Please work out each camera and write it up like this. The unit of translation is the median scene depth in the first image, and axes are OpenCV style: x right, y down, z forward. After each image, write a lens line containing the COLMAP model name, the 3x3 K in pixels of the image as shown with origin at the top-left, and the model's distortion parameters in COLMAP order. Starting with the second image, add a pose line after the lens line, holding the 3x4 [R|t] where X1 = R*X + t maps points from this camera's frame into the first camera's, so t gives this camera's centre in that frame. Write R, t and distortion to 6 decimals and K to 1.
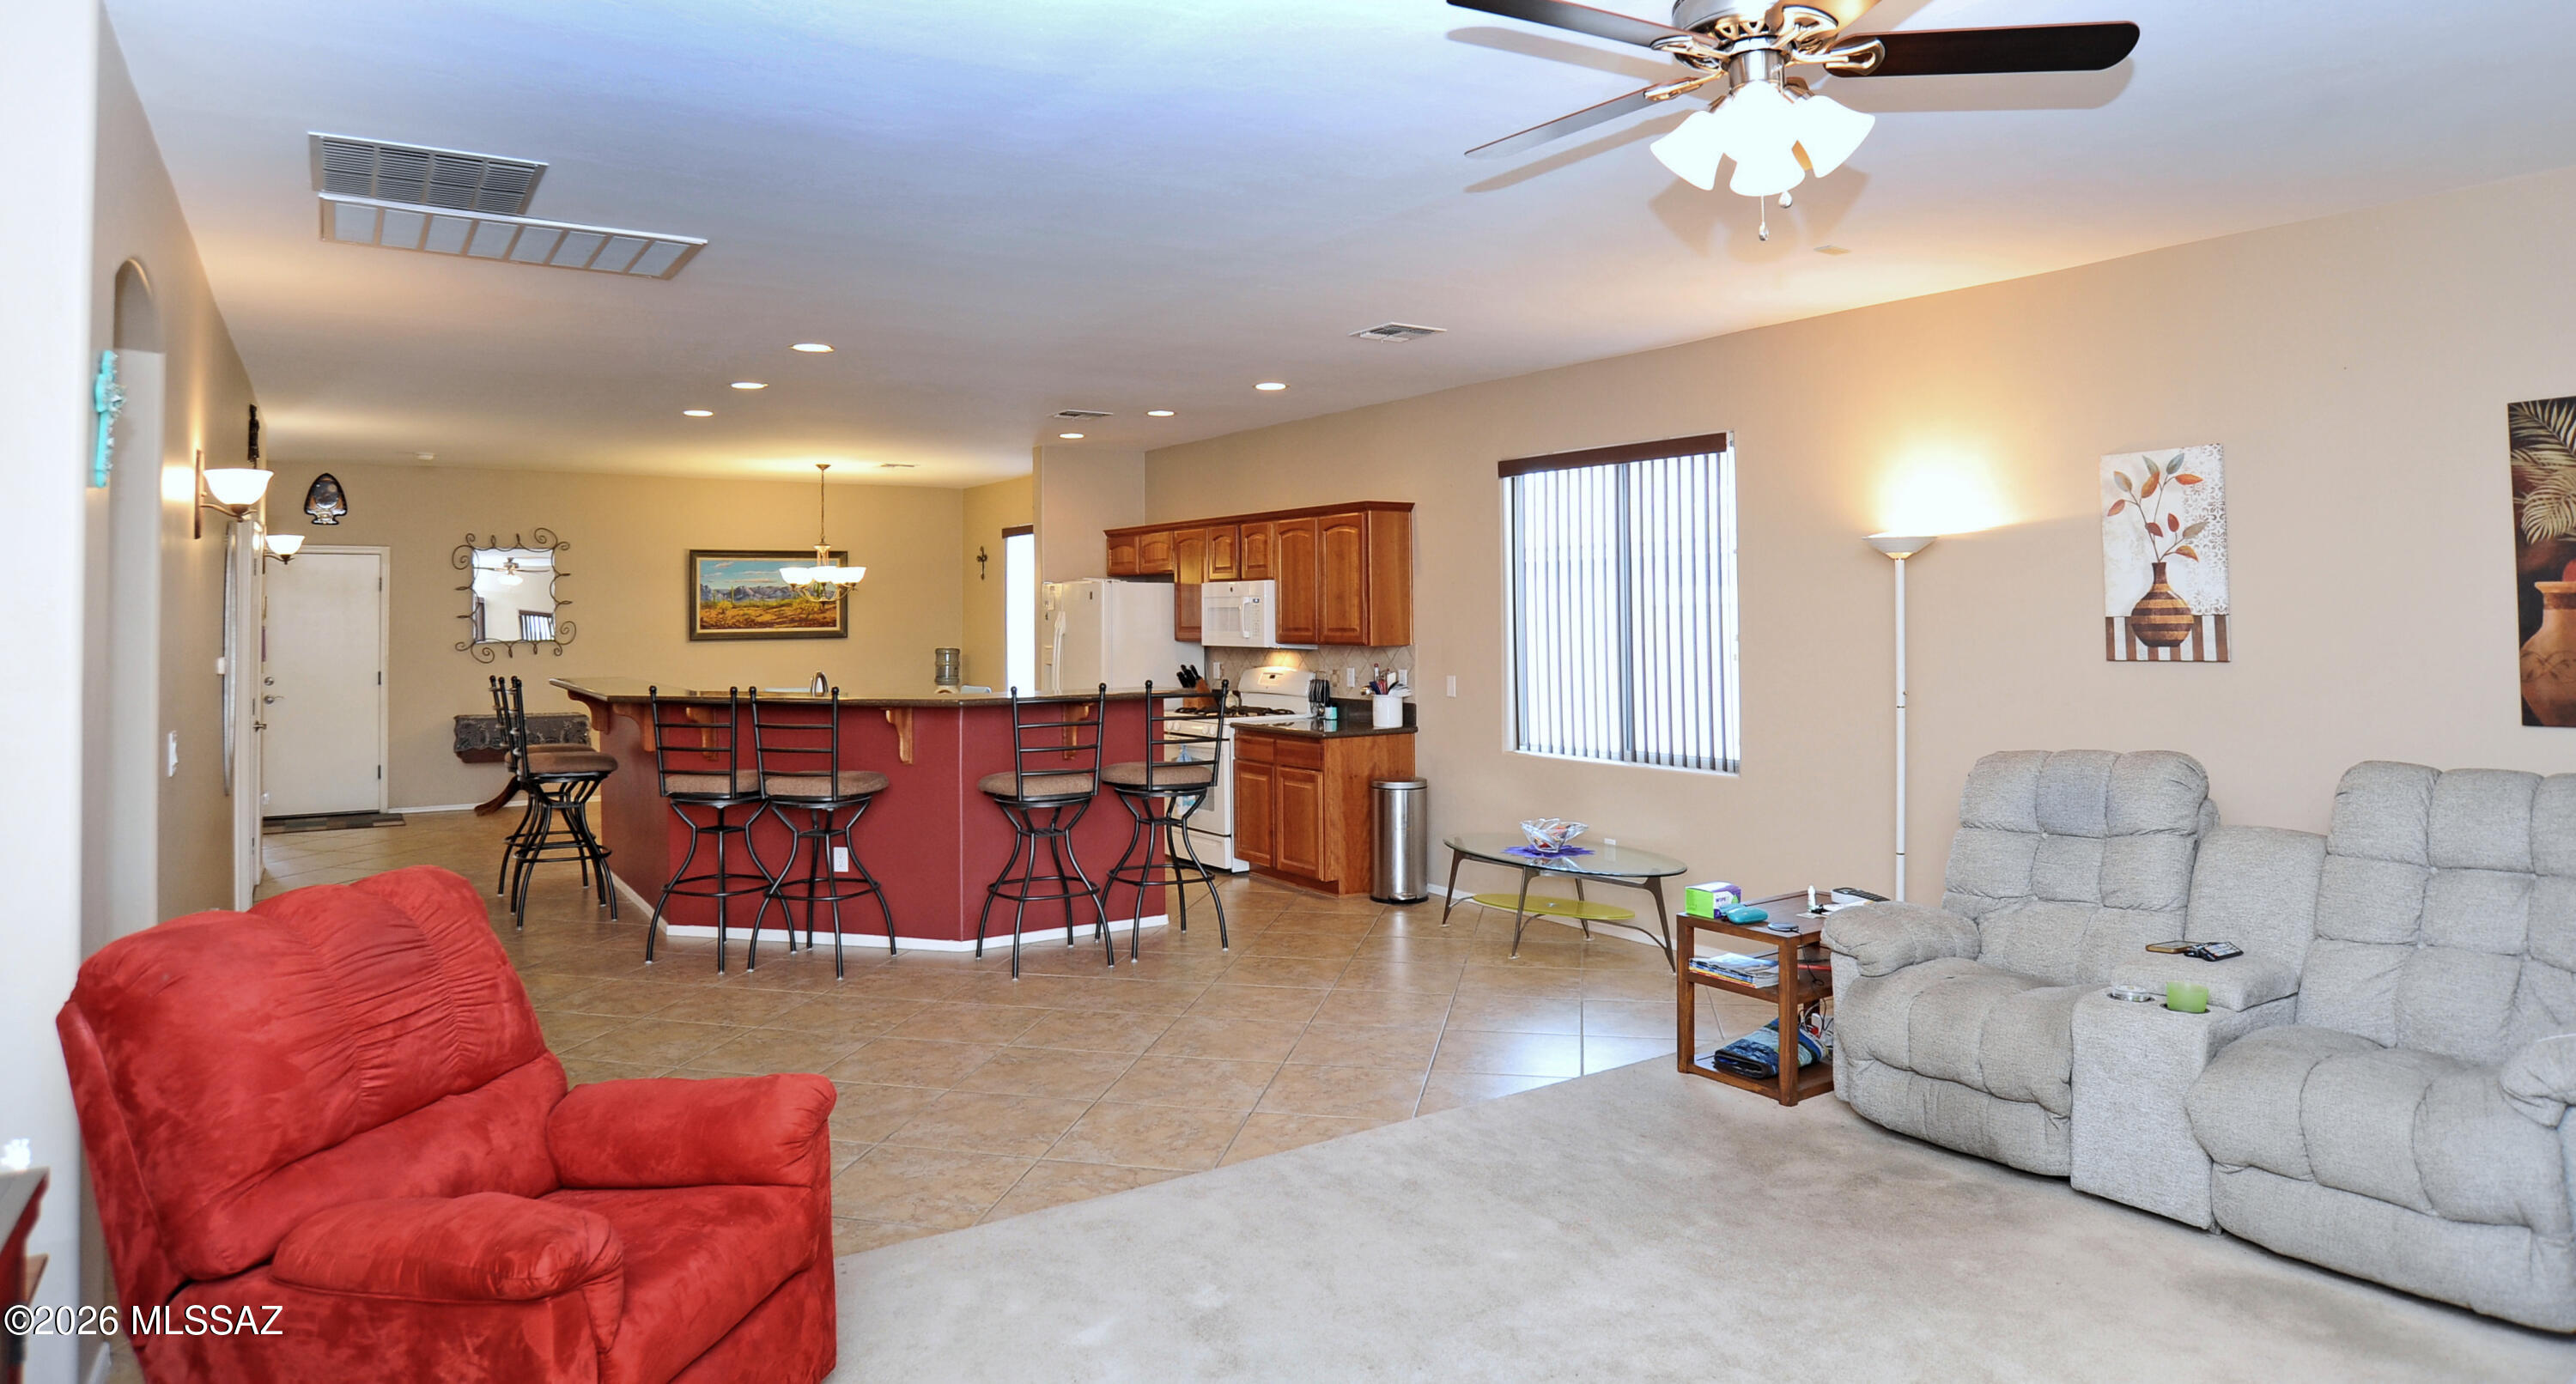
lens RADIAL K [[1459.7, 0, 1273.5], [0, 1459.7, 579.6], [0, 0, 1]] dist [-0.063641, 0.022209]
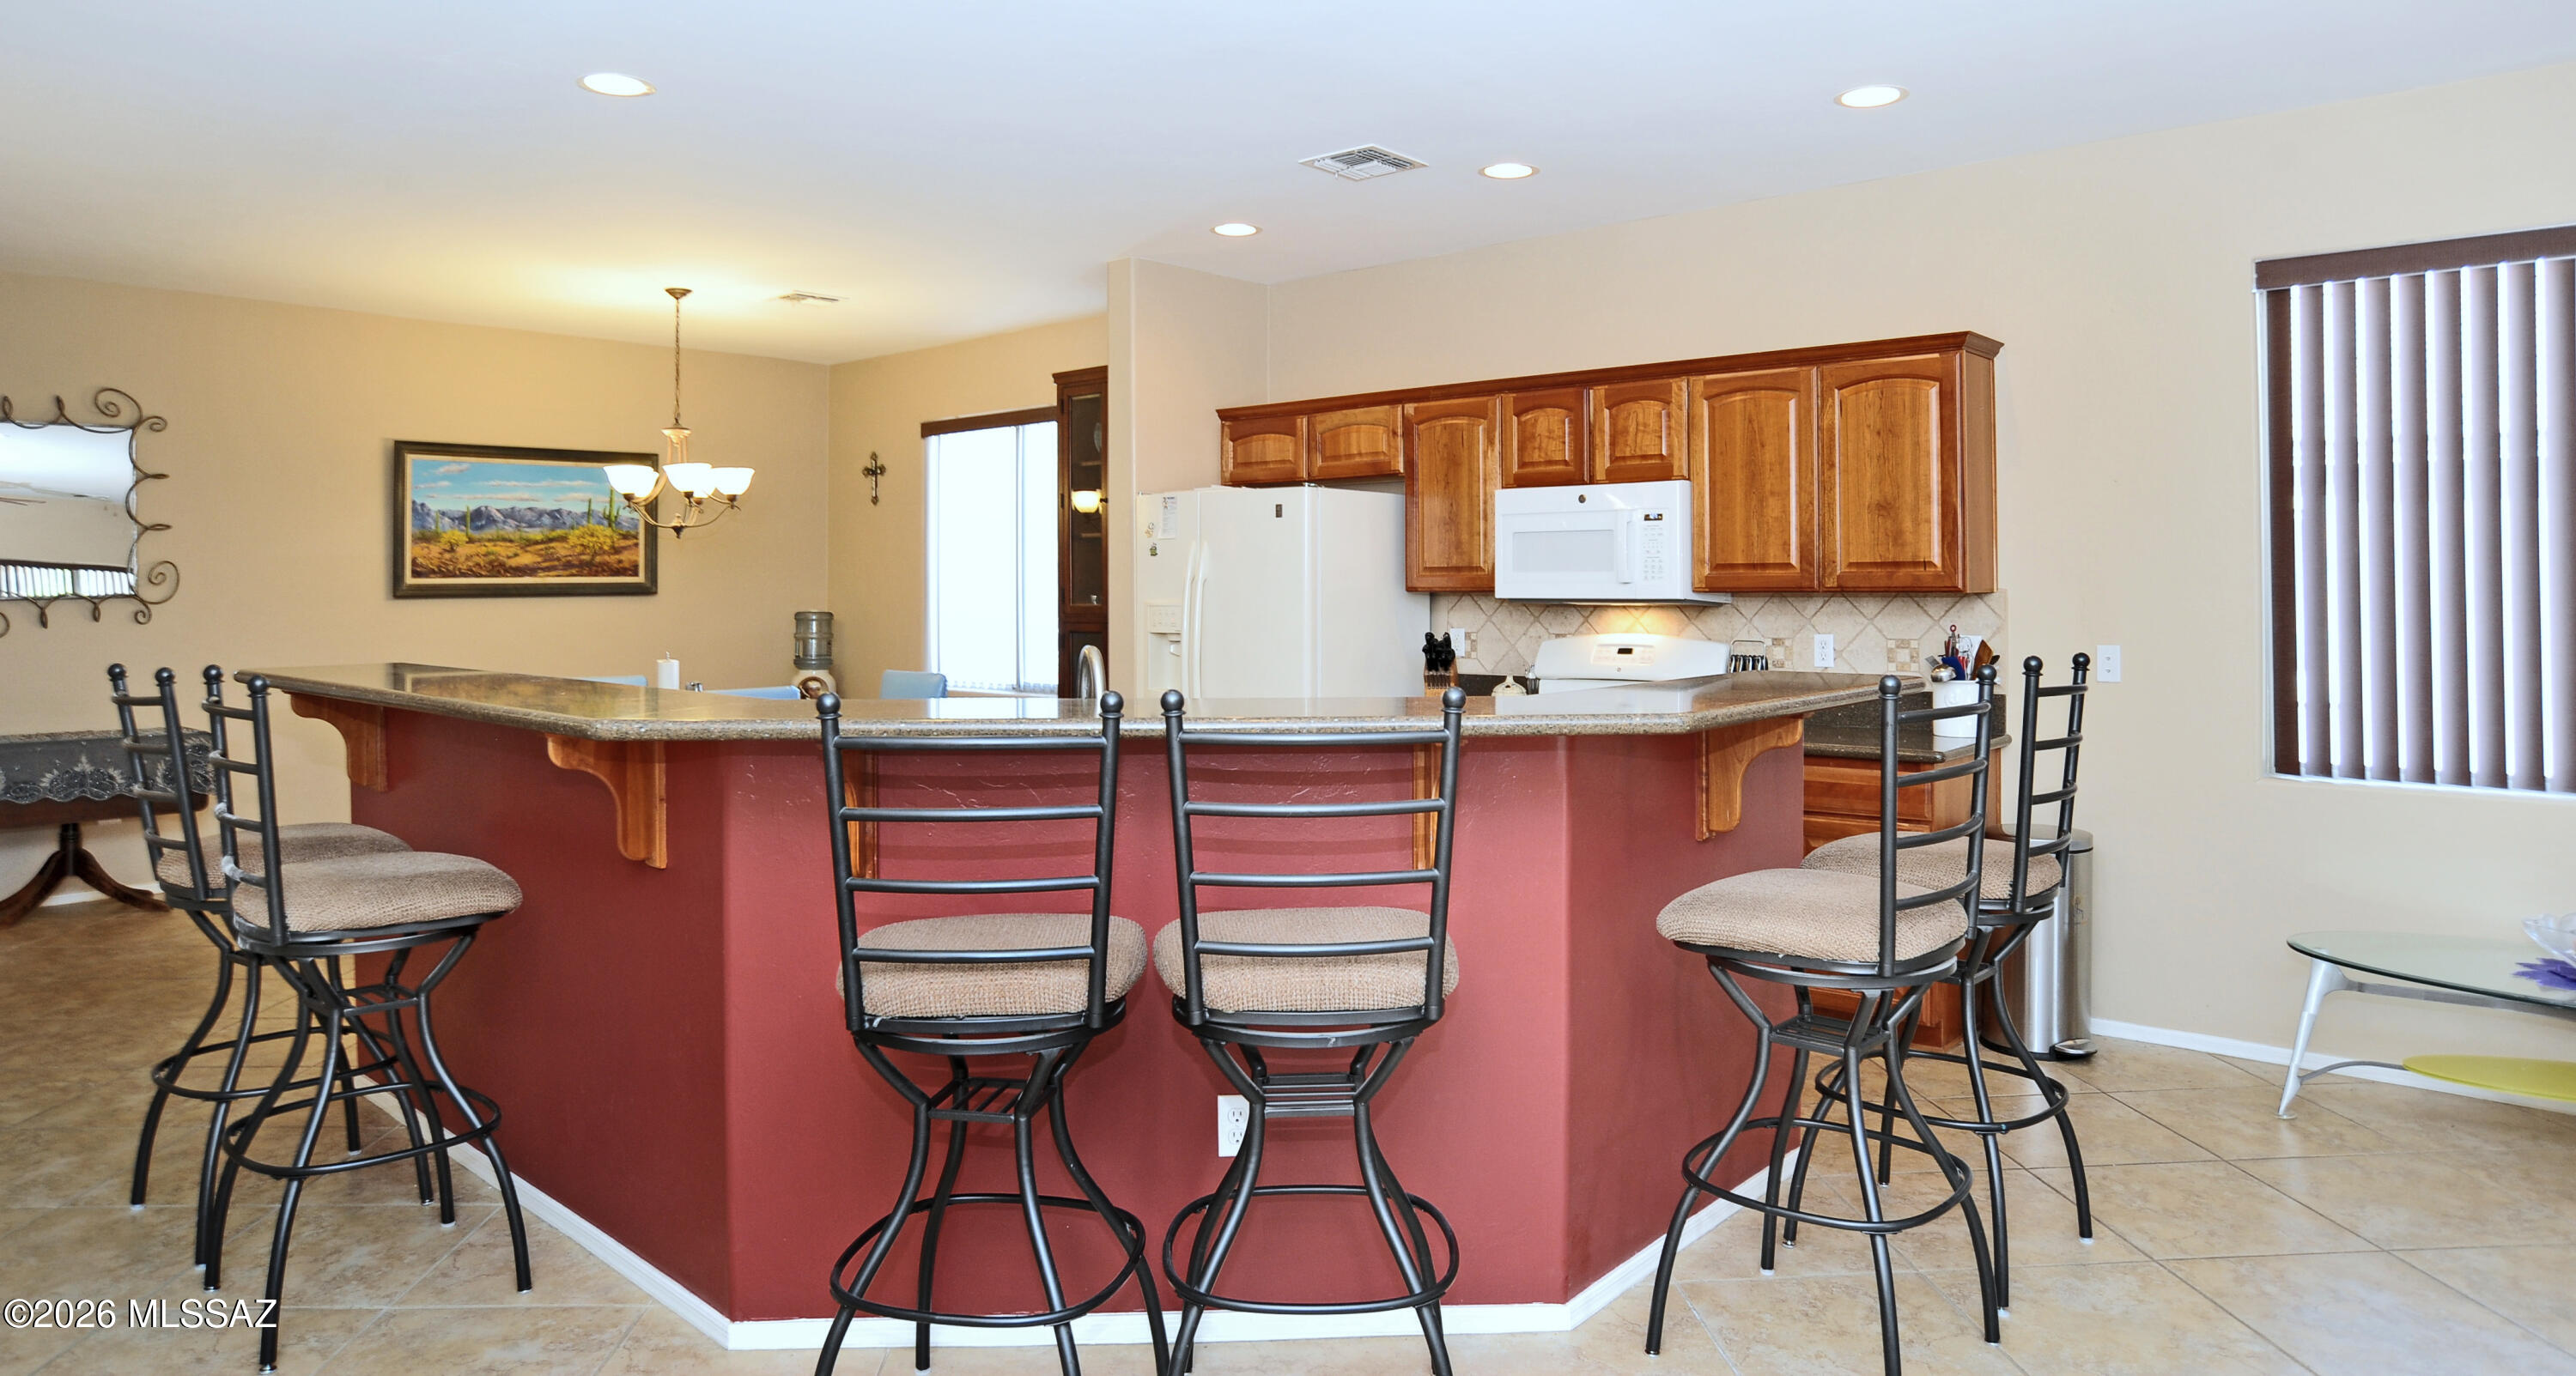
lens RADIAL K [[1589.6, 0, 1219.7], [0, 1589.6, 582.2], [0, 0, 1]] dist [-0.018549, -0.000583]
pose [[0.975830, 0.004185, 0.218492, -0.220371], [-0.008817, 0.999757, 0.020226, 0.020360], [-0.218354, -0.021664, 0.975629, 0.313745]]
